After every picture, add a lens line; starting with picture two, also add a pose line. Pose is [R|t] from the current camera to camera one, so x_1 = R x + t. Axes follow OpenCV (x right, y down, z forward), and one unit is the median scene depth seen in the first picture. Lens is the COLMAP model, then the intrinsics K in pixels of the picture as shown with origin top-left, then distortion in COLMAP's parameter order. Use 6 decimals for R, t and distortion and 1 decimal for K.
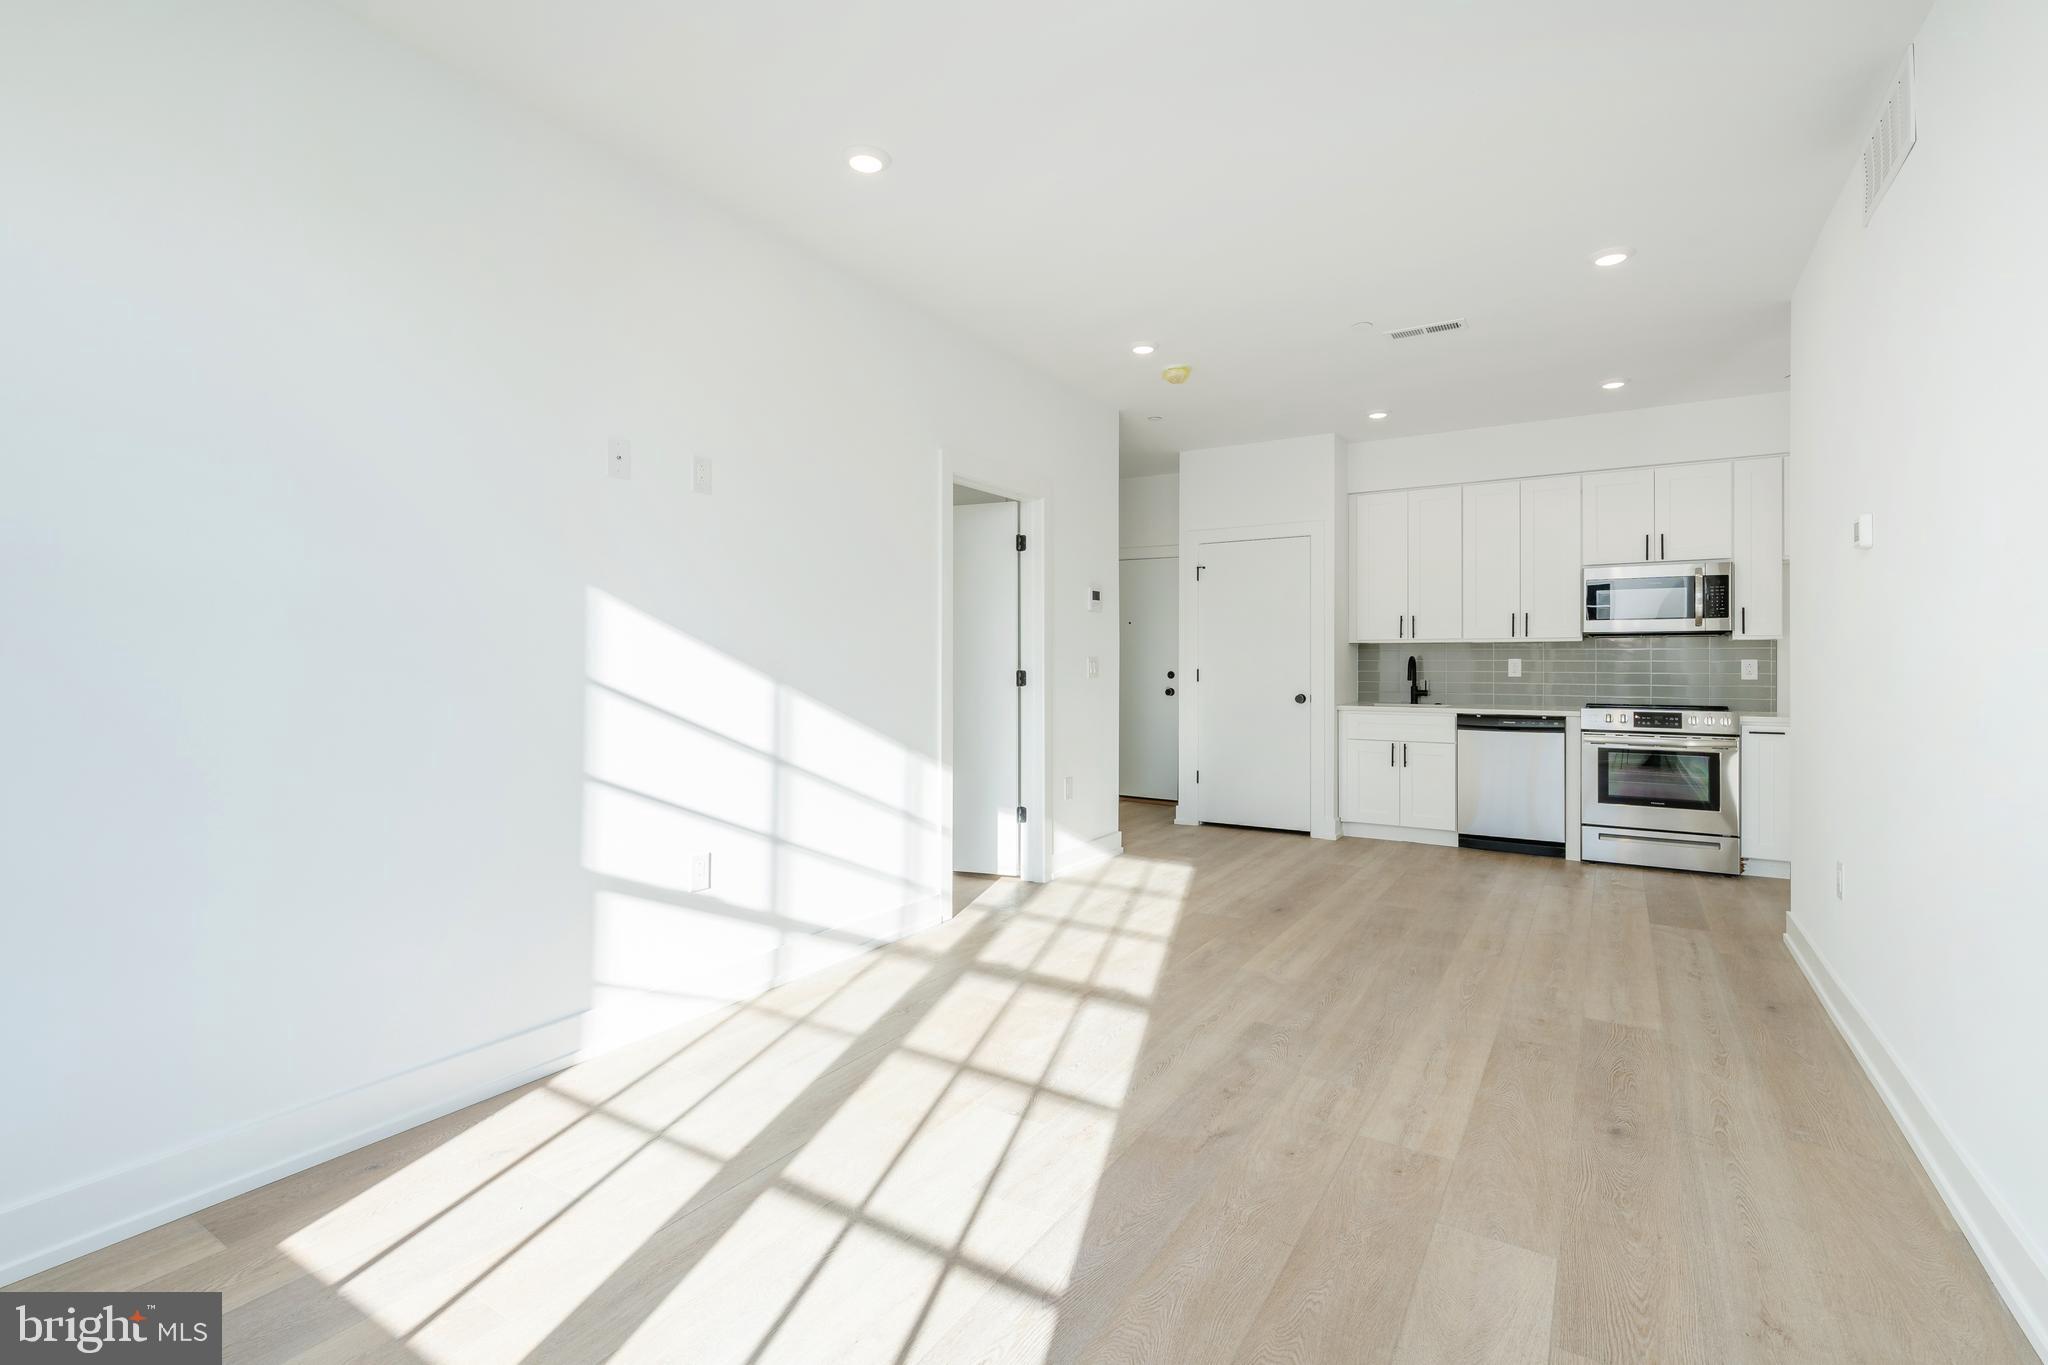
lens RADIAL K [[938.0, 0, 1016.9], [0, 938.0, 659.5], [0, 0, 1]] dist [-0.001269, -0.000443]
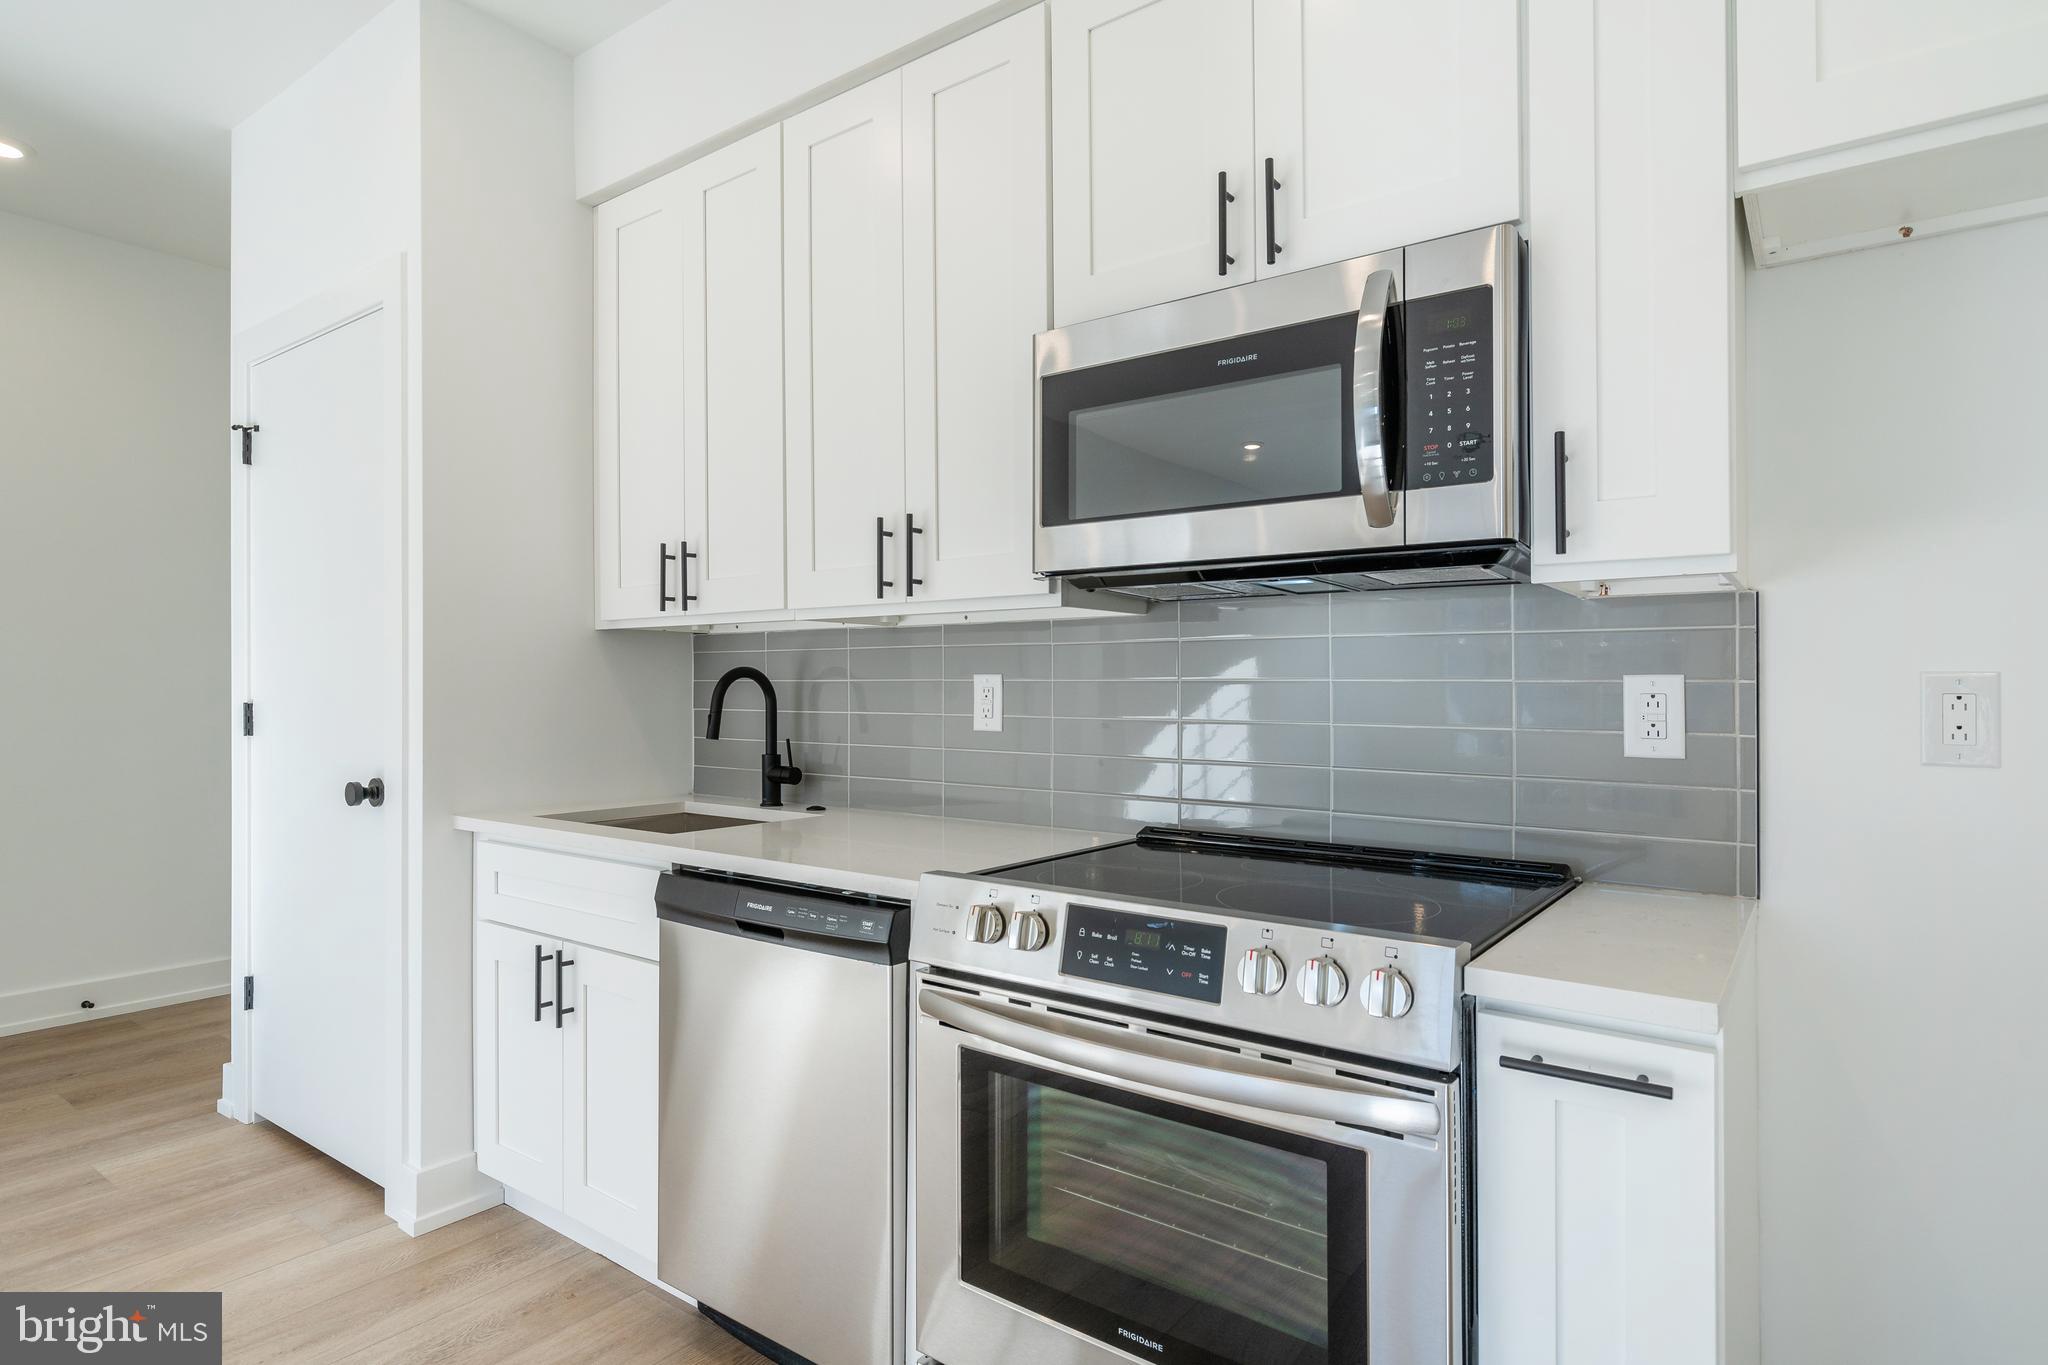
lens RADIAL K [[1118.3, 0, 1024.0], [0, 1118.3, 682.5], [0, 0, 1]] dist [0.001352, 0.000663]
pose [[0.998098, 0.001702, -0.061622, 0.616337], [-0.001722, 0.999998, -0.000280, 0.002124], [0.061621, 0.000385, 0.998100, 0.677911]]
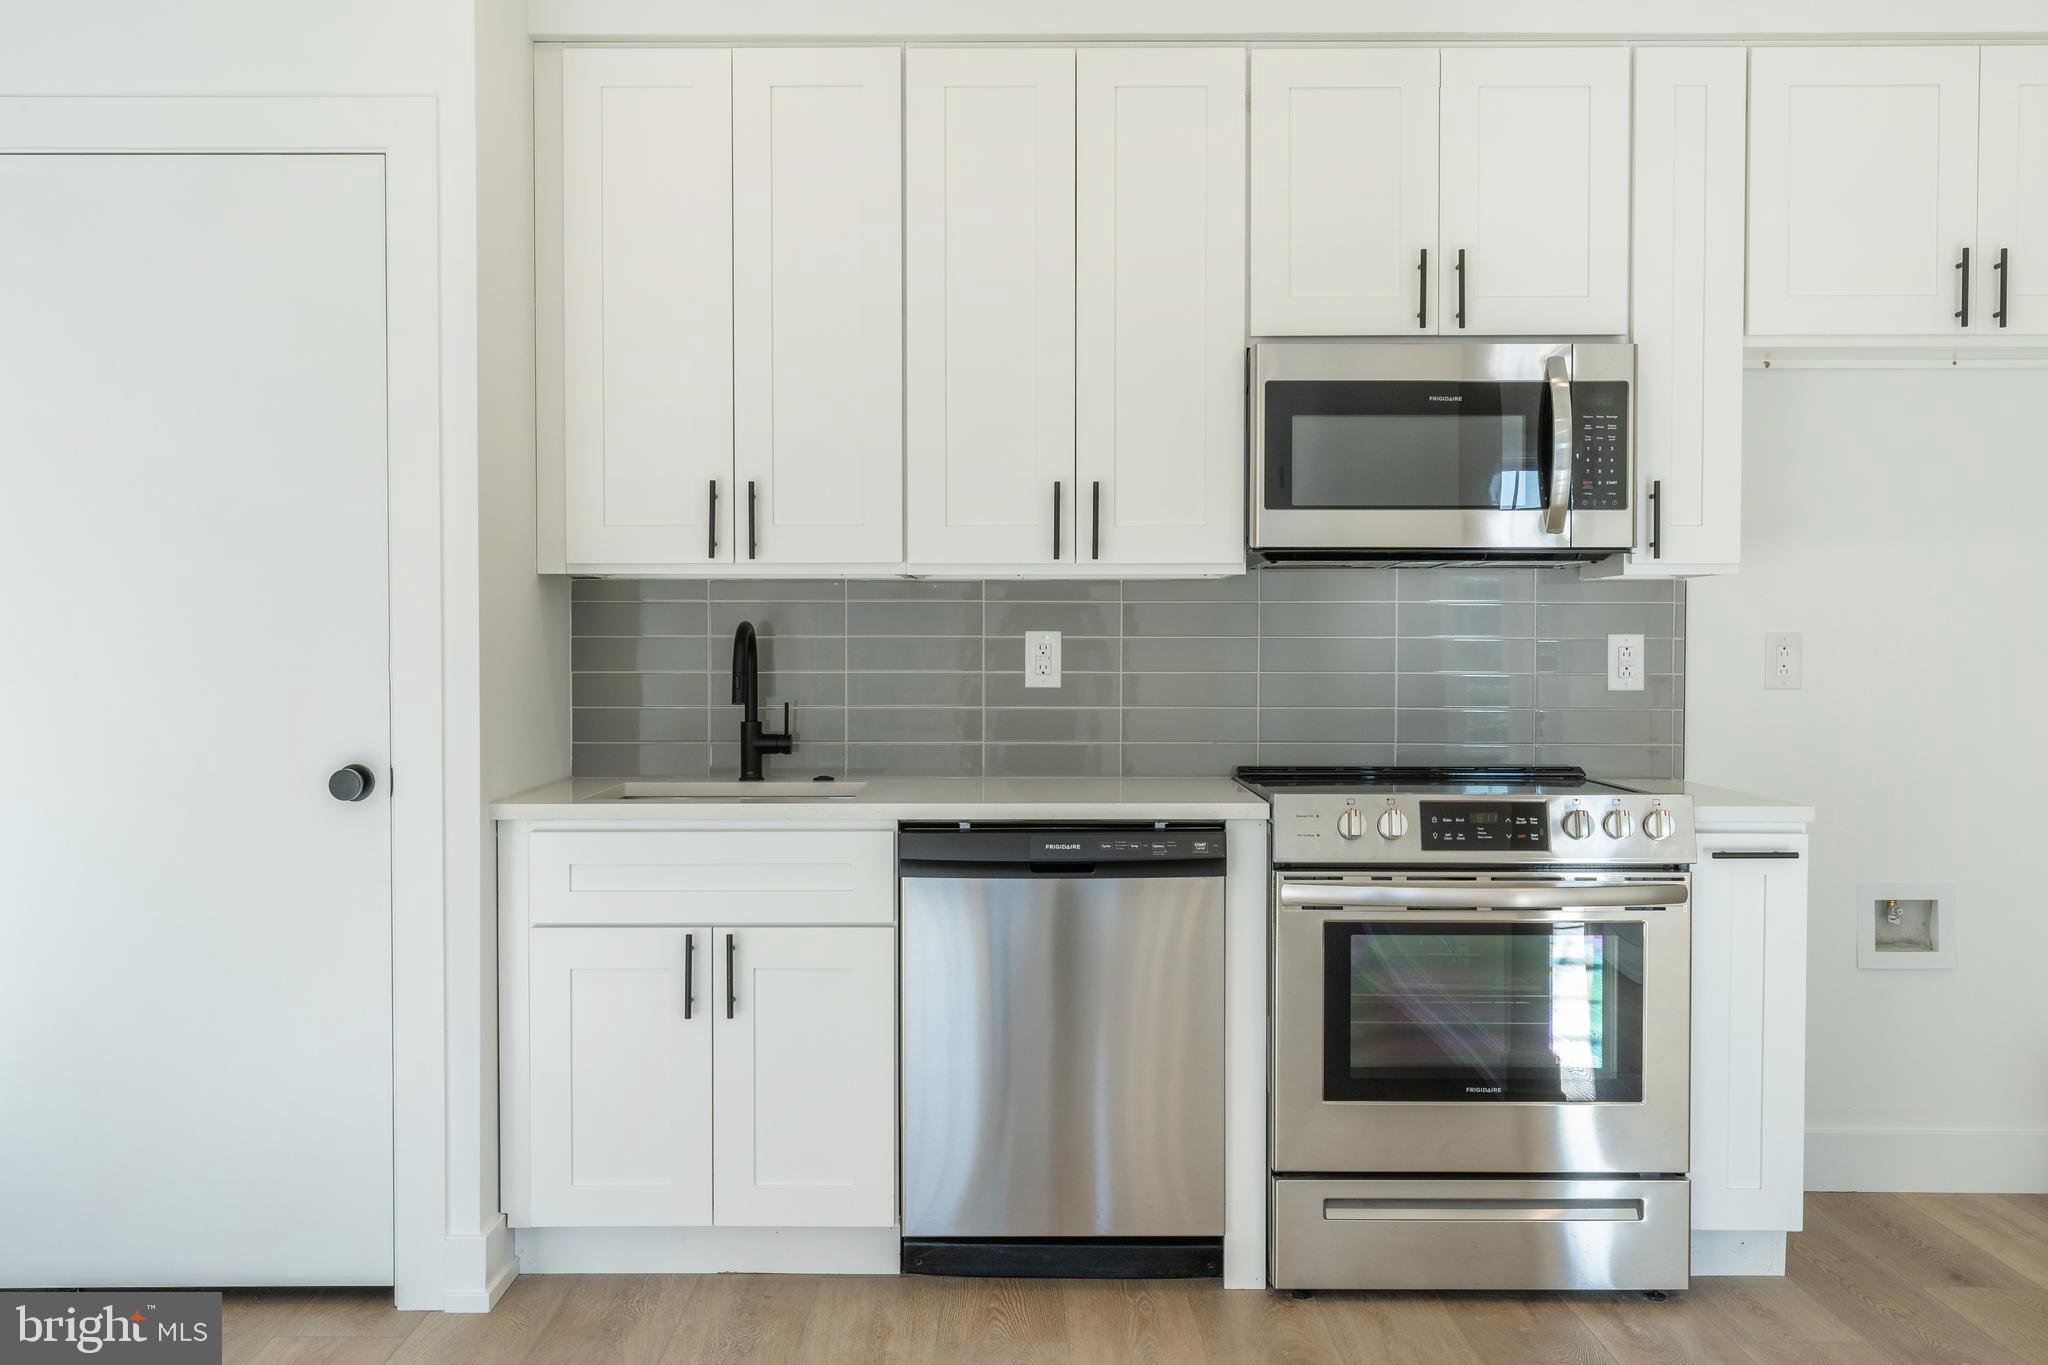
lens RADIAL K [[1822.0, 0, 1024.0], [0, 1822.0, 682.5], [0, 0, 1]] dist [0.031431, -0.002009]
pose [[0.836517, -0.013345, 0.547779, 0.199953], [-0.001359, 0.999650, 0.026430, 0.000163], [-0.547940, -0.022853, 0.836206, 0.524499]]
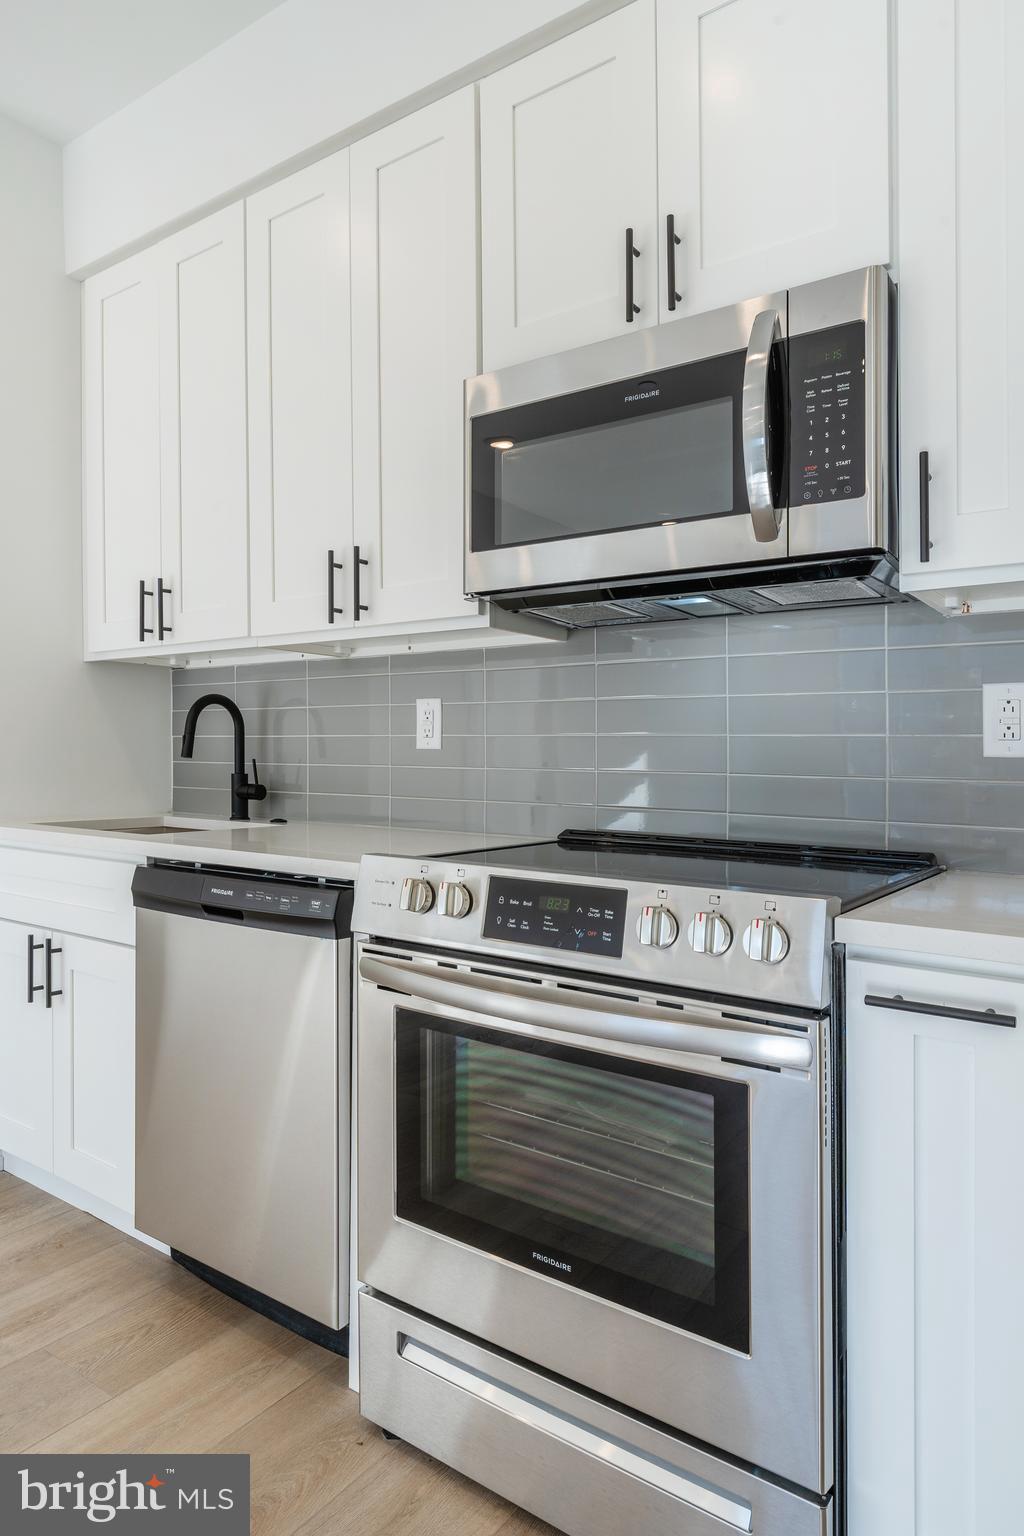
lens RADIAL K [[977.6, 0, 480.4], [0, 977.6, 750.8], [0, 0, 1]] dist [0.003493, -0.000243]
pose [[0.998379, 0.006096, -0.056584, 0.622324], [-0.005918, 0.999977, 0.003318, 0.019080], [0.056603, -0.002978, 0.998392, 0.681321]]
